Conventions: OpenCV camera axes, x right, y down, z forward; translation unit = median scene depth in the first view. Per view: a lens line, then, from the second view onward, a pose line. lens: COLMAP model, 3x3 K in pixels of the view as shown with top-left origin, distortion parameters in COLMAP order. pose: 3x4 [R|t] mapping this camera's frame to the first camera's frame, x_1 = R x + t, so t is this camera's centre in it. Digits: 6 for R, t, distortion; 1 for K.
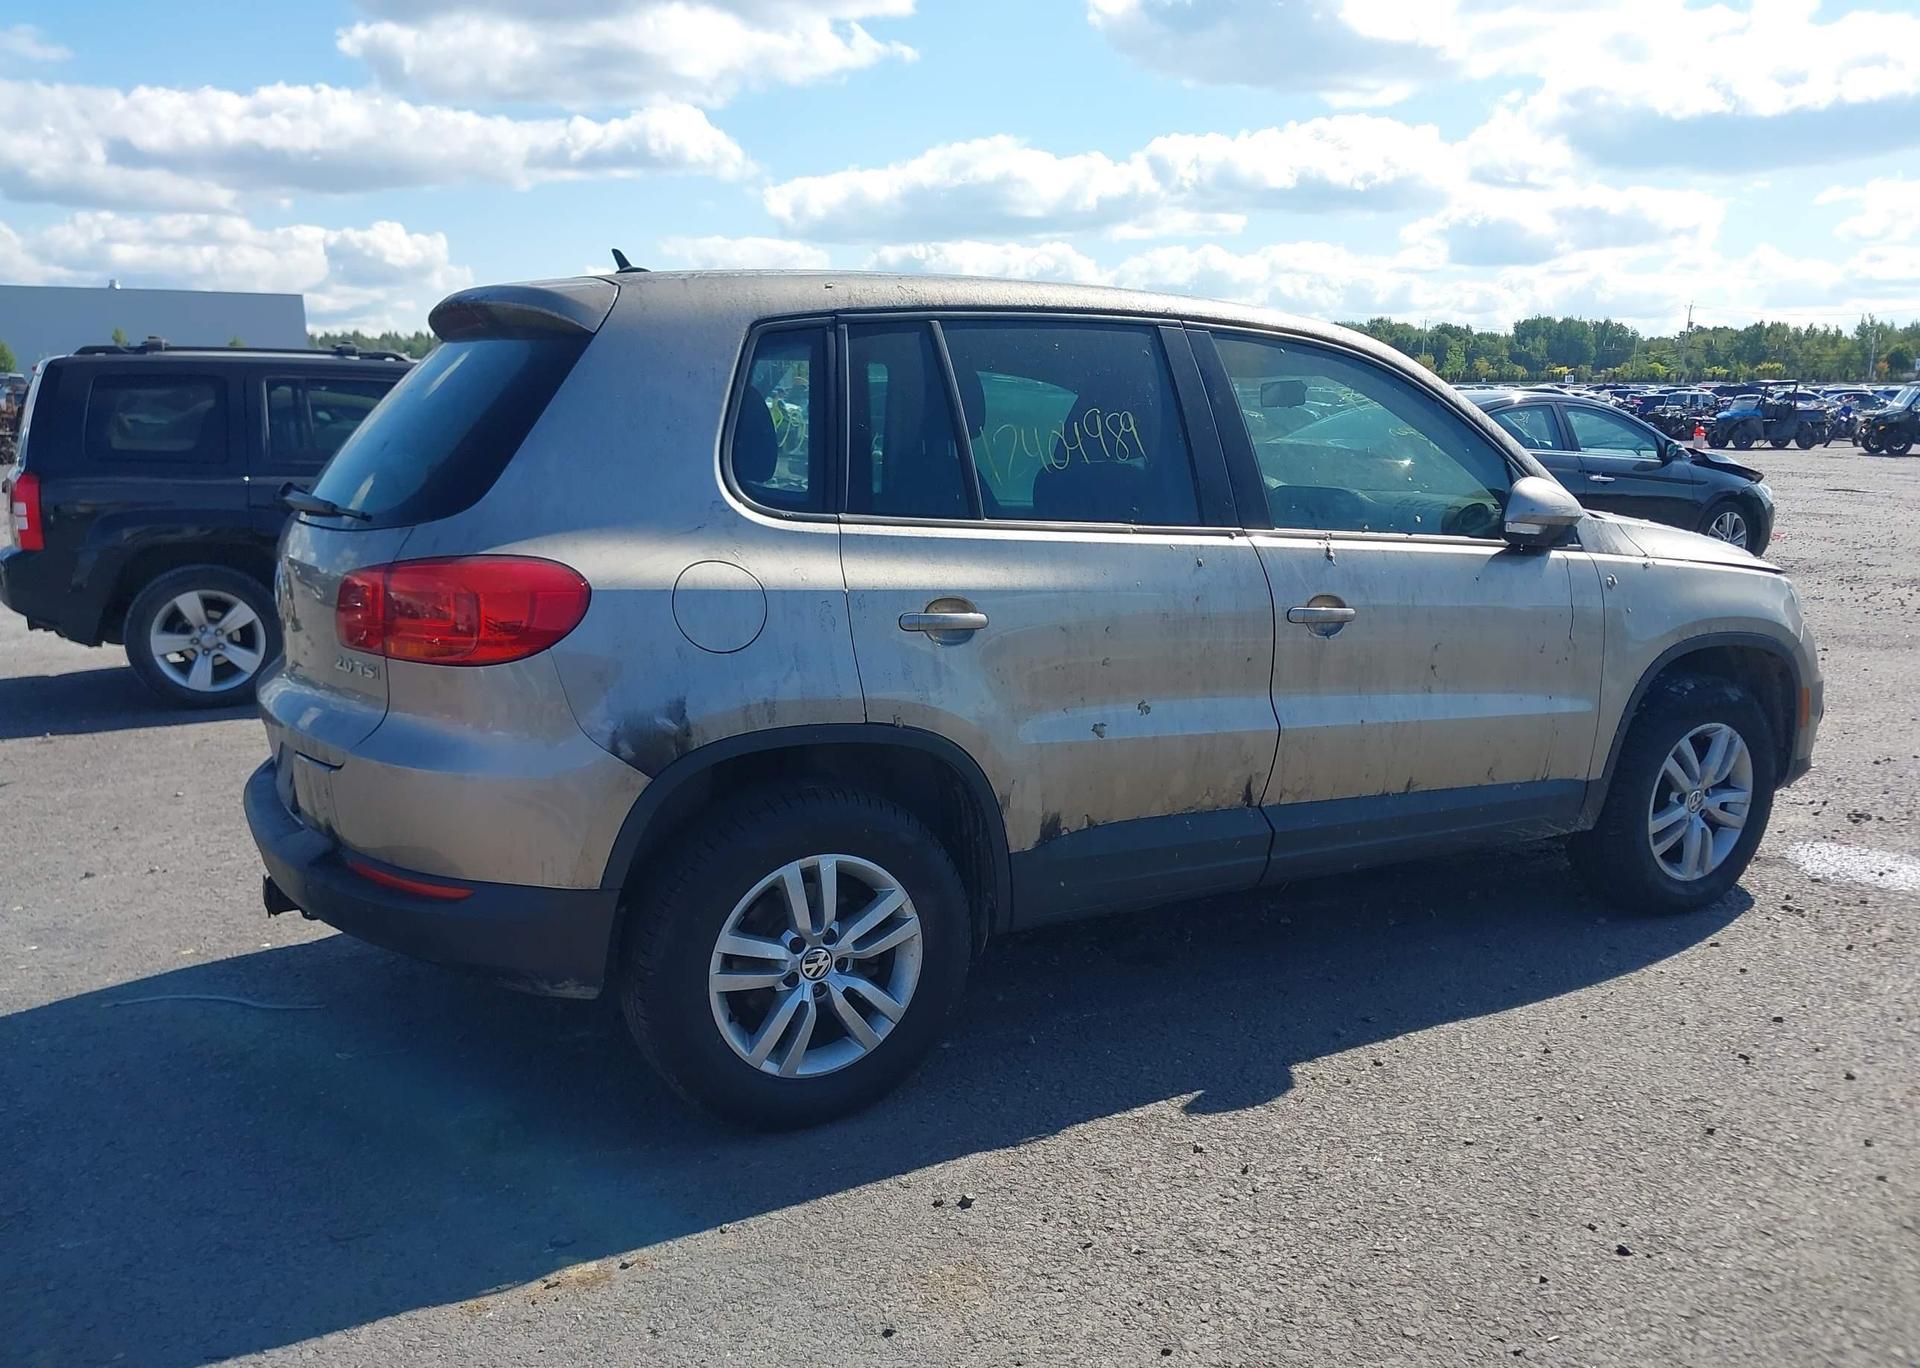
lens RADIAL K [[1547.6, 0, 971.7], [0, 1547.6, 683.9], [0, 0, 1]] dist [0.028463, -0.019278]
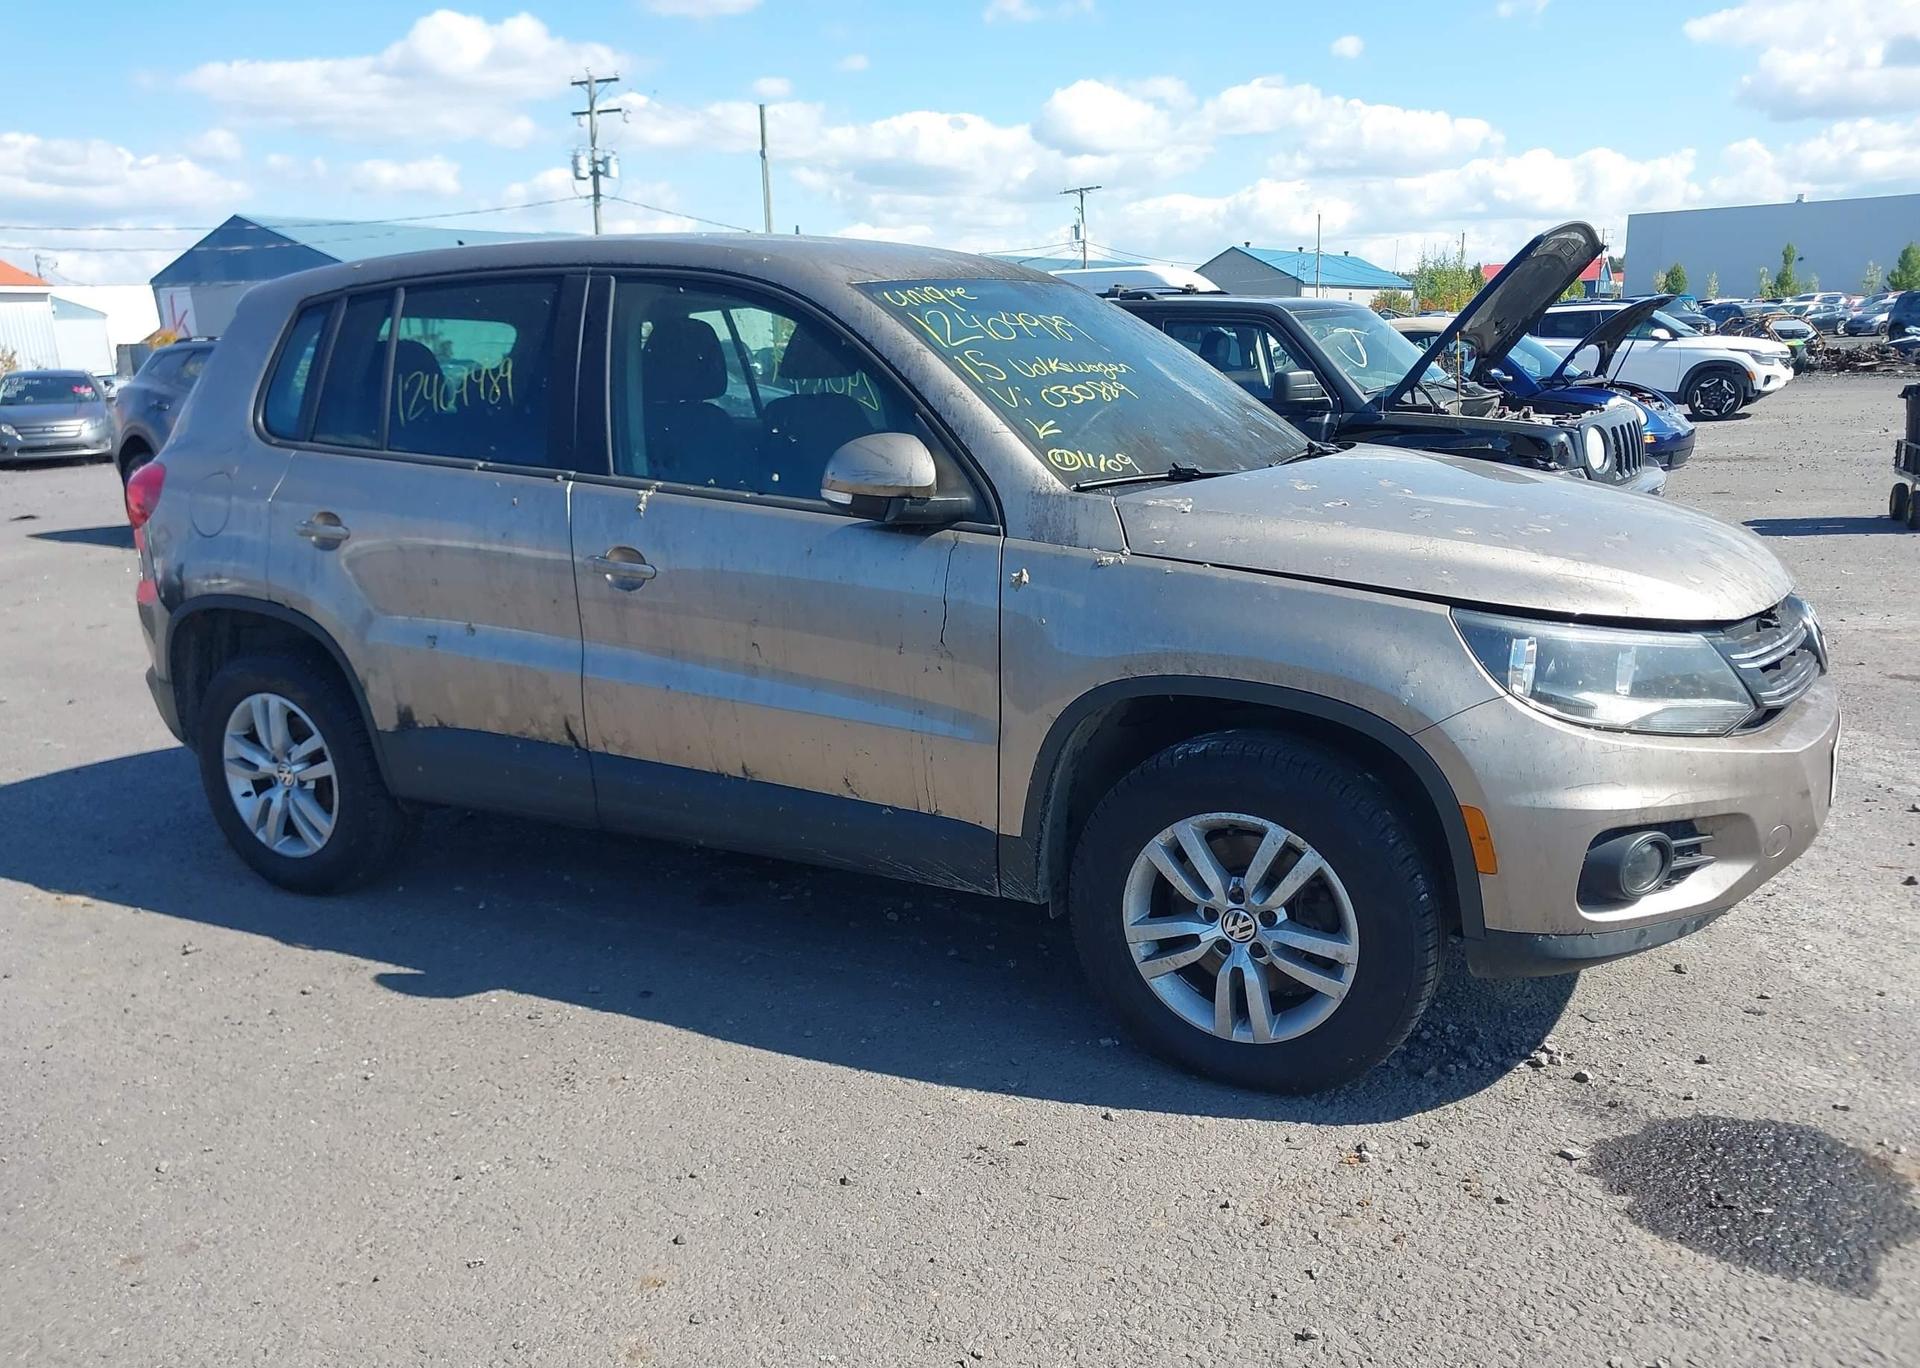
lens RADIAL K [[1547.6, 0, 980.1], [0, 1547.6, 690.0], [0, 0, 1]] dist [0.028463, -0.019278]
pose [[0.524940, 0.167130, -0.834569, 1.217707], [-0.119499, 0.985292, 0.122150, -0.119826], [0.842709, 0.035609, 0.537191, 0.700394]]
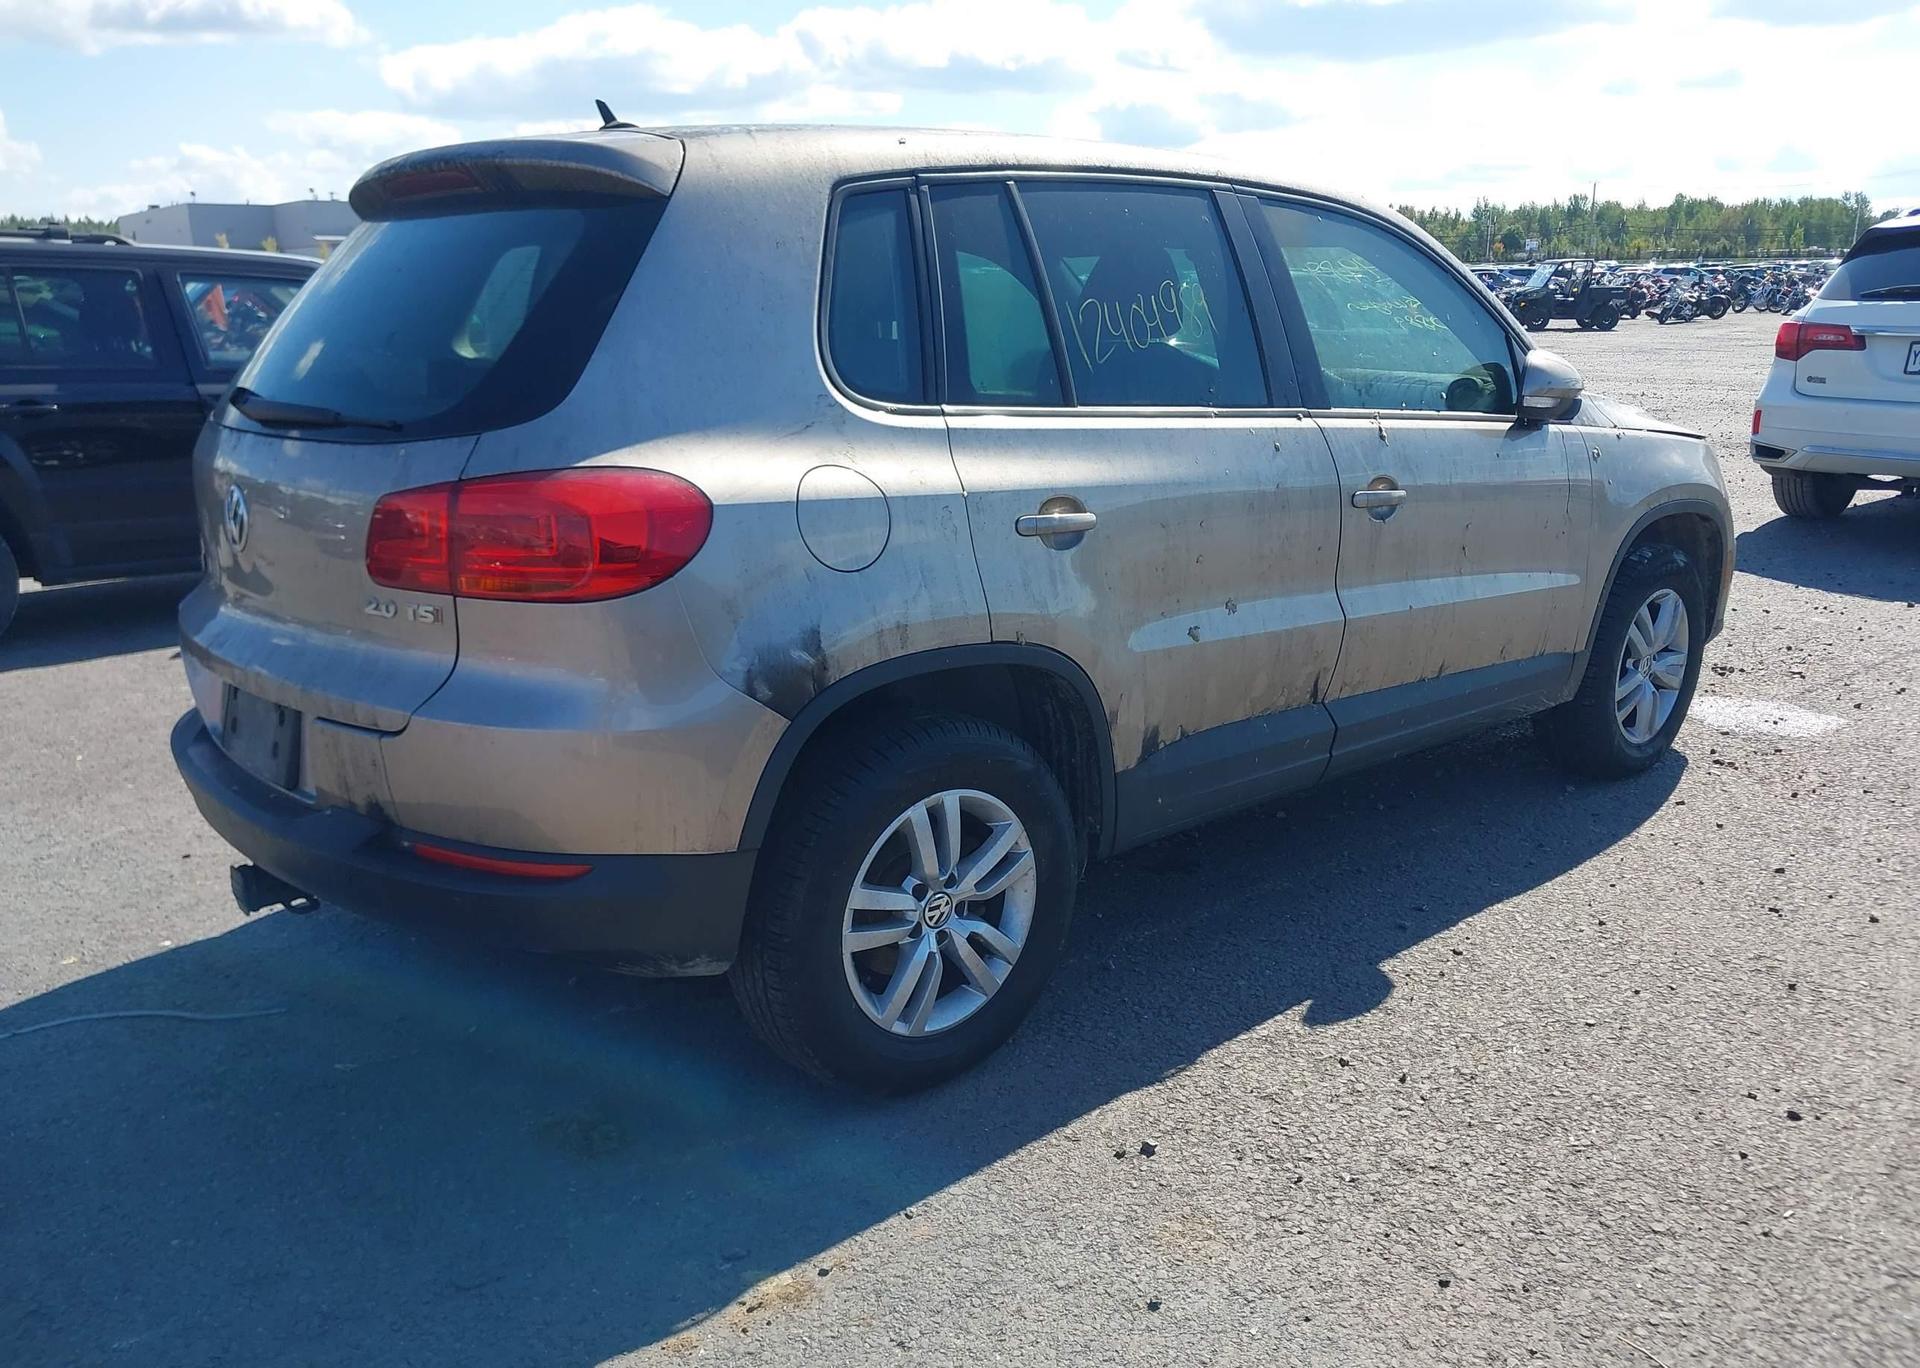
lens RADIAL K [[1547.6, 0, 971.4], [0, 1547.6, 698.9], [0, 0, 1]] dist [0.028463, -0.019278]
pose [[0.976473, -0.067810, 0.204702, -0.233159], [0.051712, 0.995207, 0.082999, -0.014474], [-0.209349, -0.070461, 0.975299, 0.112301]]
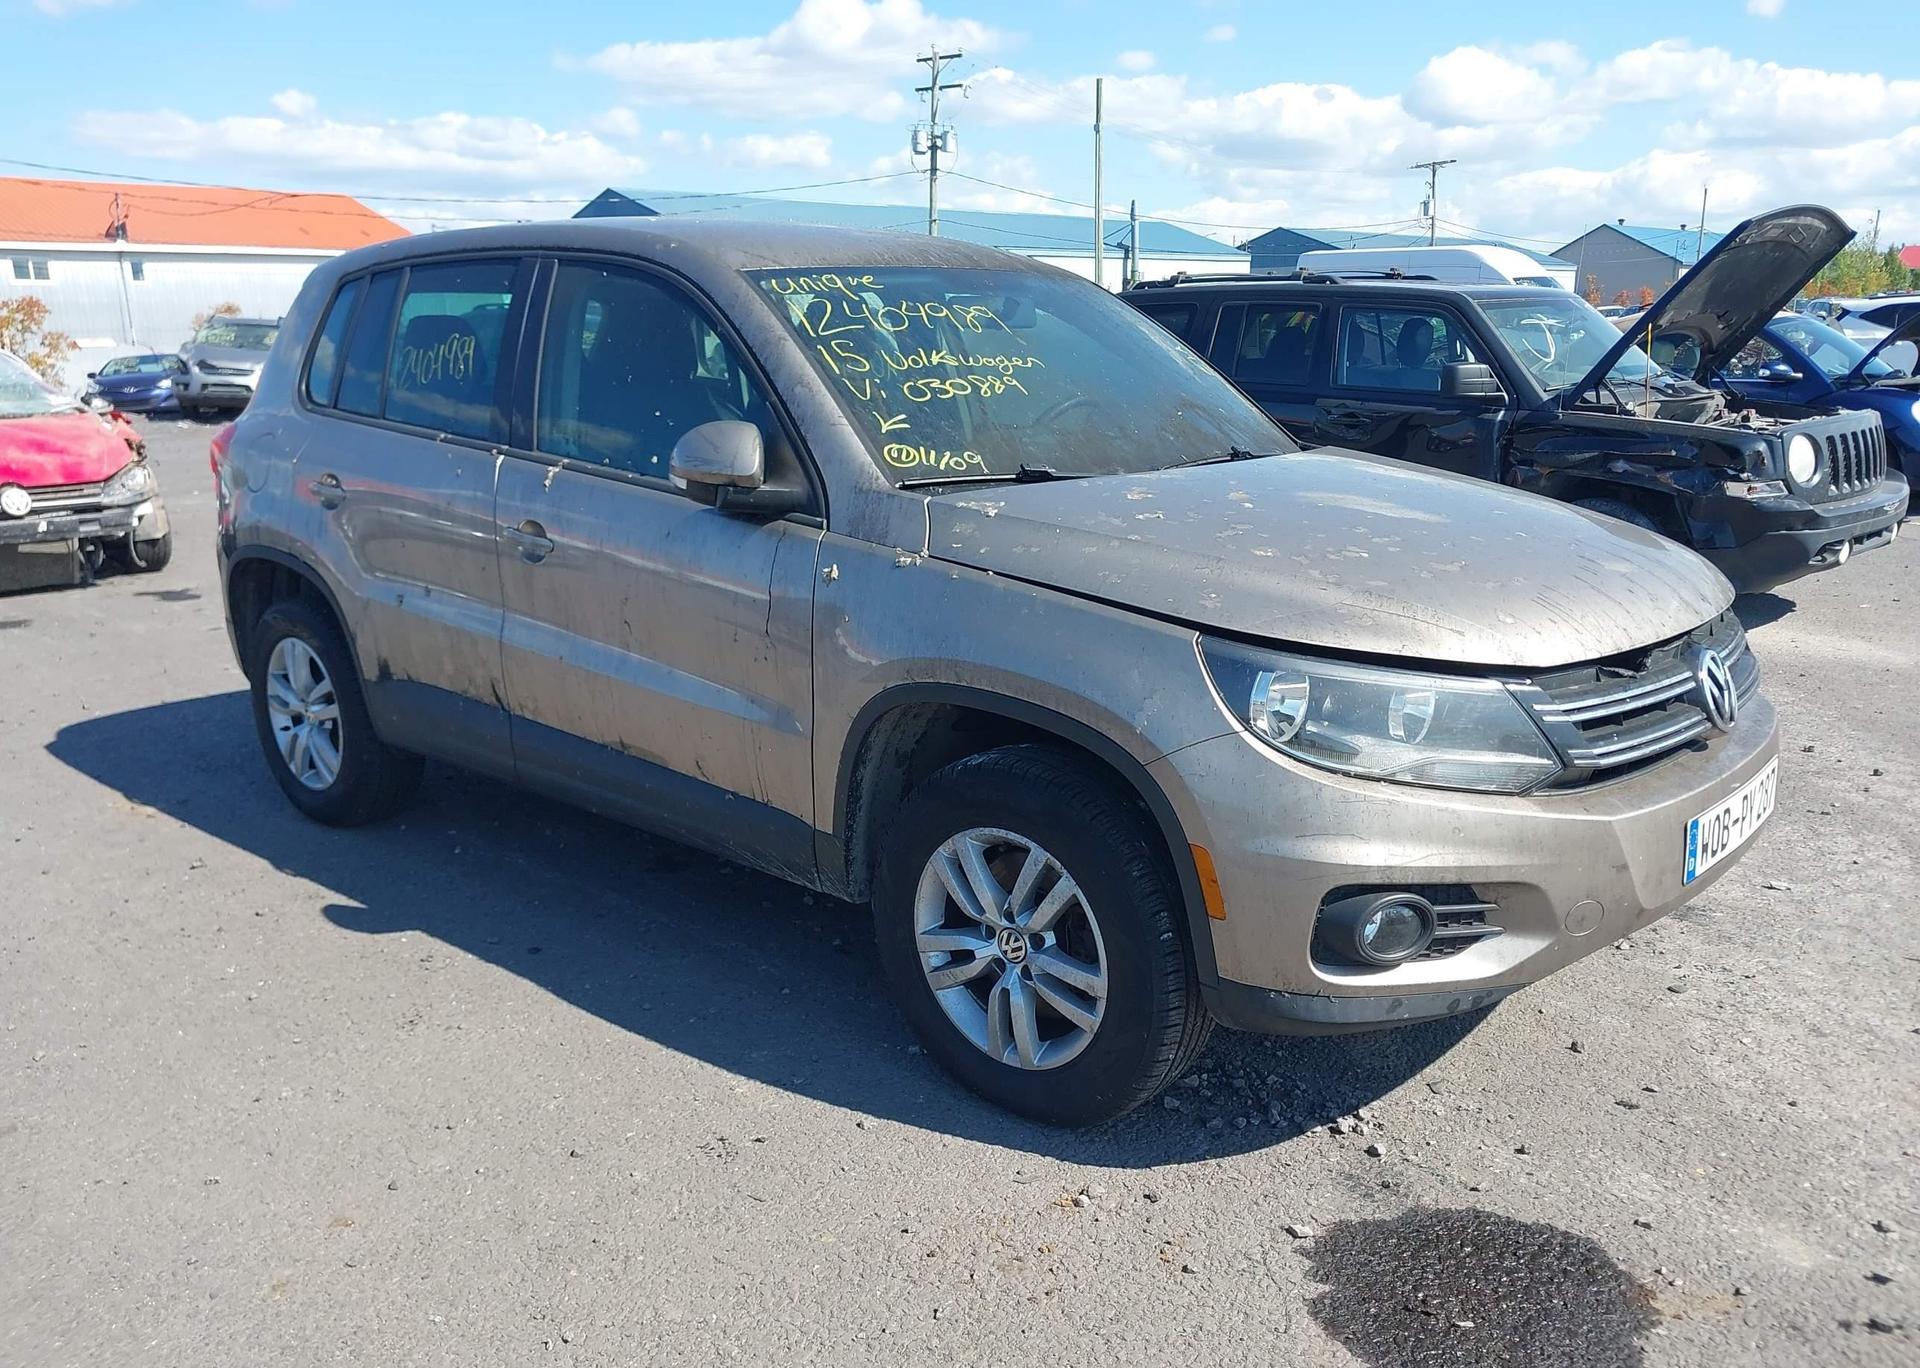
lens RADIAL K [[1547.6, 0, 978.2], [0, 1547.6, 682.9], [0, 0, 1]] dist [0.028463, -0.019278]
pose [[0.321900, 0.207747, -0.923700, 1.328923], [-0.159195, 0.973615, 0.163495, -0.173699], [0.933294, 0.094420, 0.346479, 0.972244]]
